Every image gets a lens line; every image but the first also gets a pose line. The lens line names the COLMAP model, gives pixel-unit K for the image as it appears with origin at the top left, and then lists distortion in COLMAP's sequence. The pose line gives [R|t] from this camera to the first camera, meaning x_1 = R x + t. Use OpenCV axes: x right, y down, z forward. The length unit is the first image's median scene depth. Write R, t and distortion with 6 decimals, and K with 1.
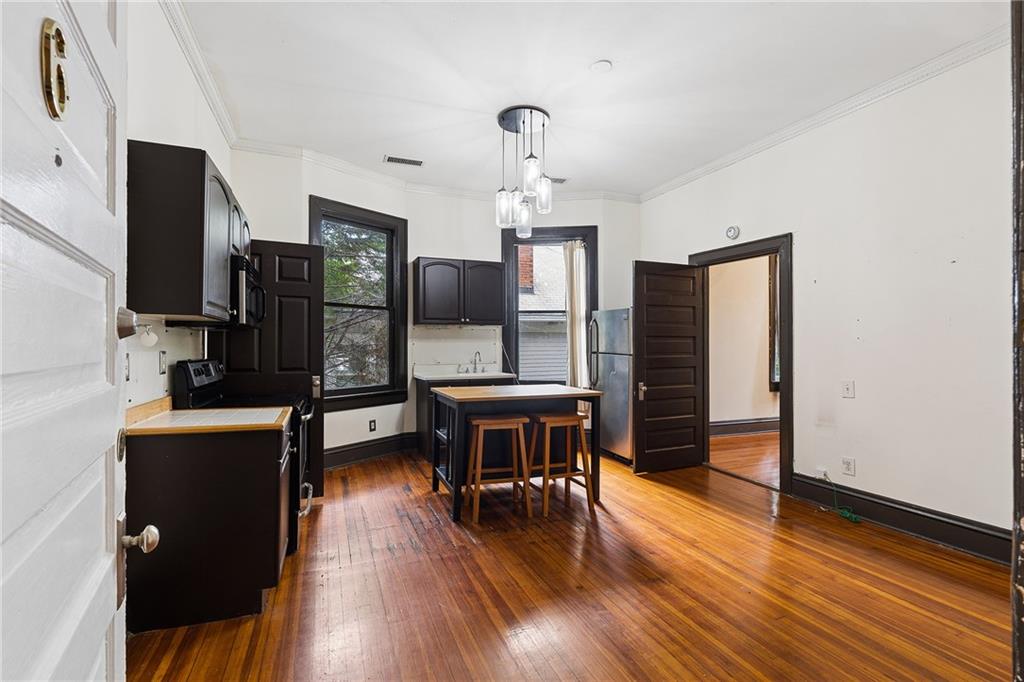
lens RADIAL K [[454.0, 0, 507.2], [0, 454.0, 347.3], [0, 0, 1]] dist [-0.003122, -0.000386]
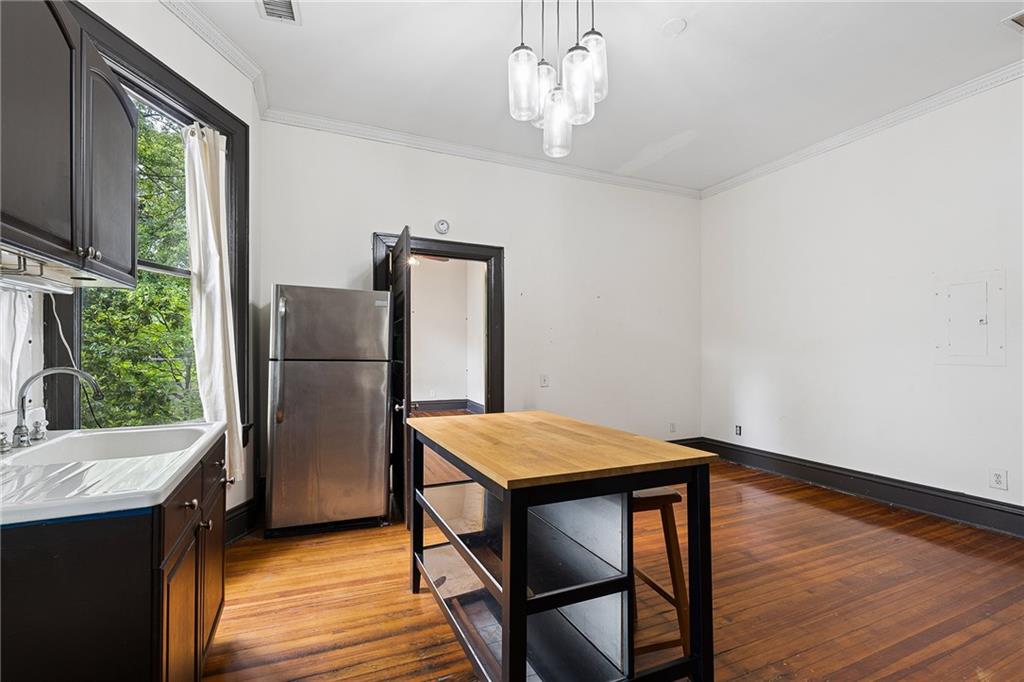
lens RADIAL K [[454.0, 0, 505.0], [0, 454.0, 343.1], [0, 0, 1]] dist [-0.003122, -0.000386]
pose [[-0.046288, 0.008842, 0.998889, -0.537763], [-0.003474, 0.999953, -0.009012, -0.006206], [-0.998922, -0.003887, -0.046255, 1.130498]]
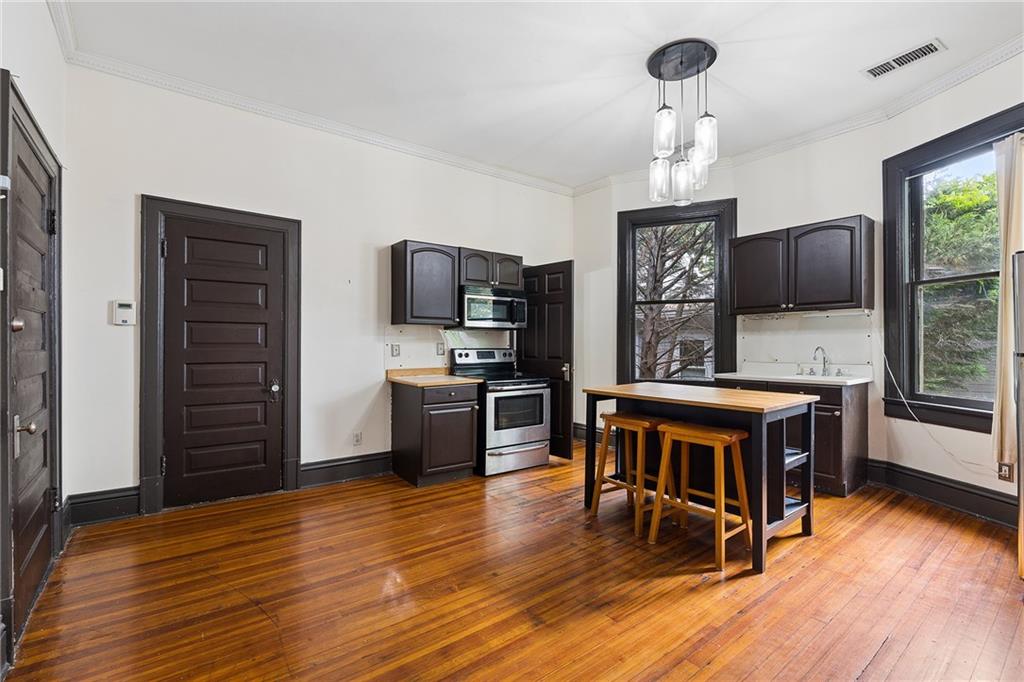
lens RADIAL K [[454.0, 0, 516.6], [0, 454.0, 342.8], [0, 0, 1]] dist [-0.003122, -0.000386]
pose [[0.293450, -0.001175, -0.955974, 0.749362], [-0.001794, 0.999997, -0.001780, 0.007865], [0.955973, 0.002237, 0.293447, 0.488713]]
